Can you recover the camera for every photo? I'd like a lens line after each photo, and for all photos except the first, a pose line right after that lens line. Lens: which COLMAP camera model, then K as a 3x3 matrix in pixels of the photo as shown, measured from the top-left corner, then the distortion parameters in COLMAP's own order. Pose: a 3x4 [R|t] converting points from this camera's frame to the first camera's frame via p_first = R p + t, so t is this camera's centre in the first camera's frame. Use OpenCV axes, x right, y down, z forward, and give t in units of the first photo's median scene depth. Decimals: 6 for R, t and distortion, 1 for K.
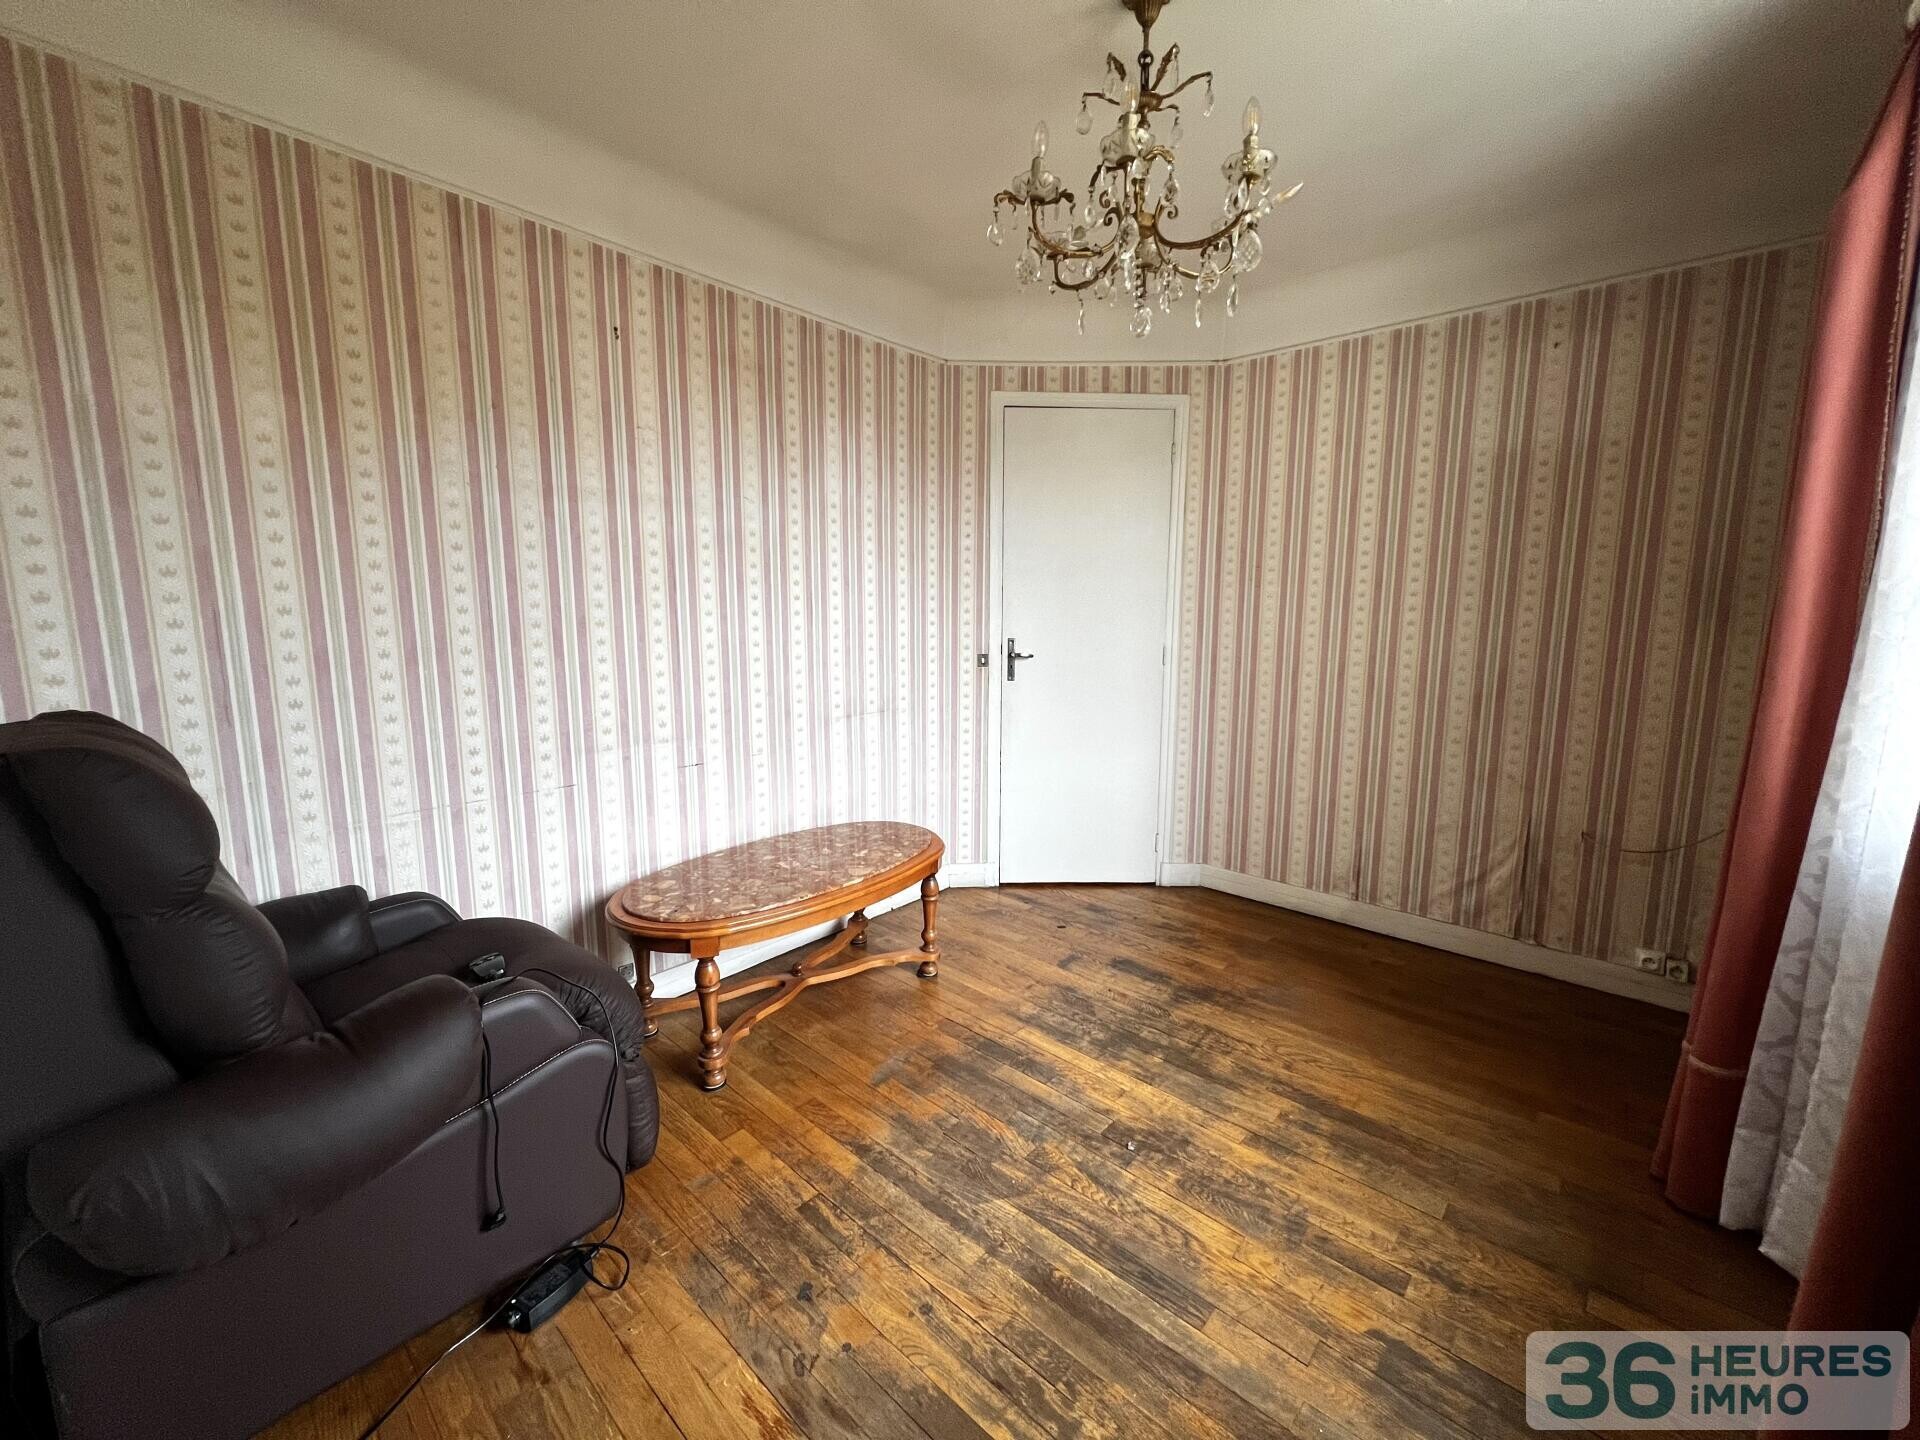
lens RADIAL K [[762.1, 0, 954.9], [0, 762.1, 716.0], [0, 0, 1]] dist [-0.009249, -0.000817]
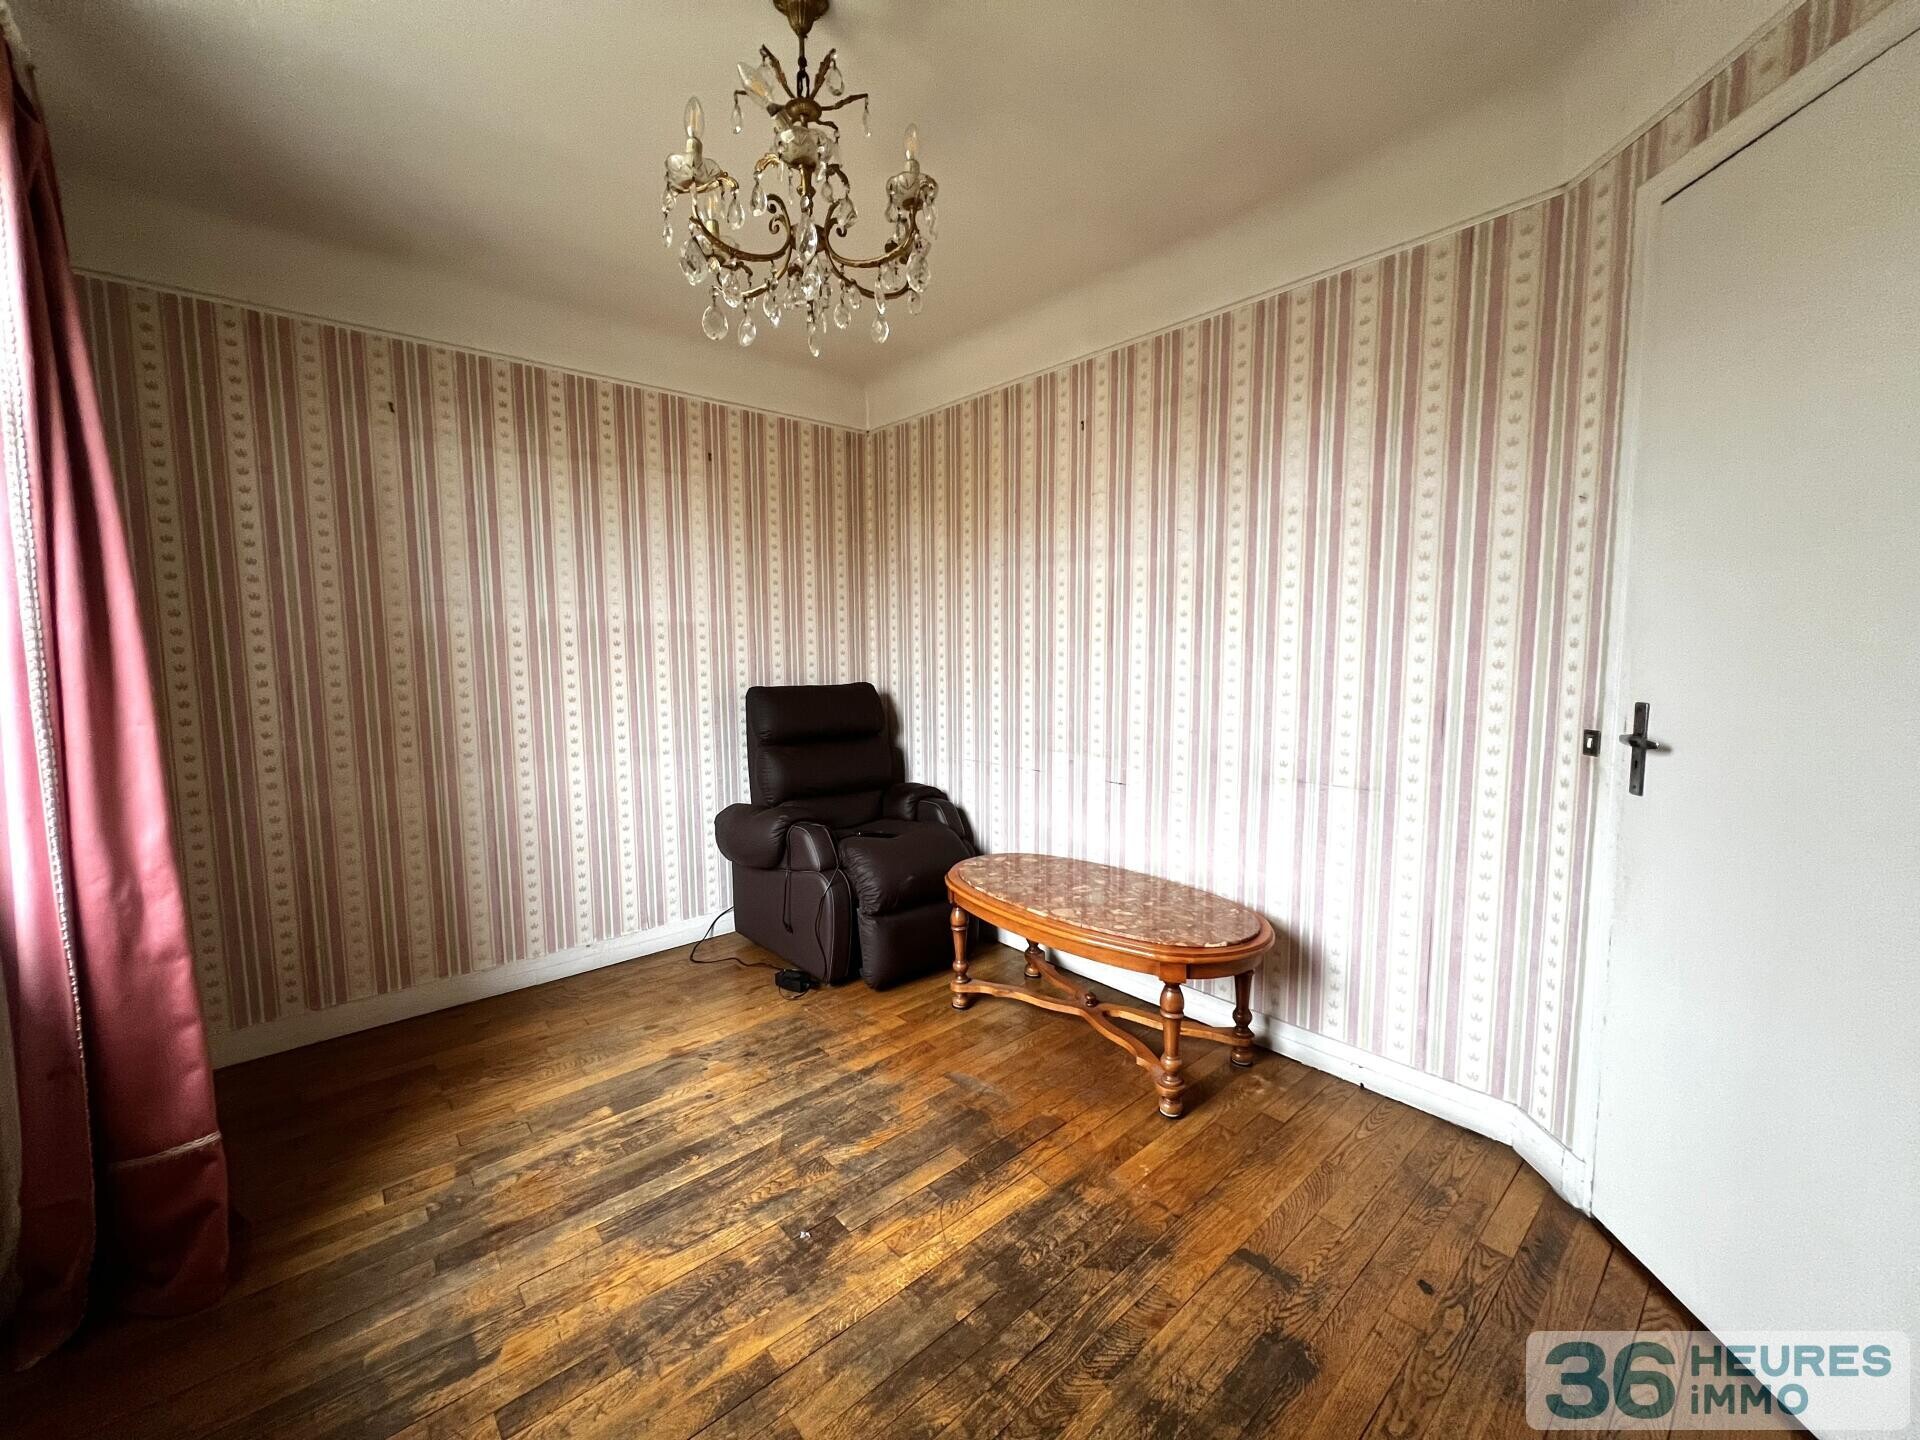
lens RADIAL K [[762.1, 0, 955.1], [0, 762.1, 717.9], [0, 0, 1]] dist [-0.009249, -0.000817]
pose [[-0.108117, 0.090780, -0.989985, 0.964145], [-0.138413, 0.984748, 0.105416, -0.141689], [0.984455, 0.148424, -0.093903, 1.079738]]
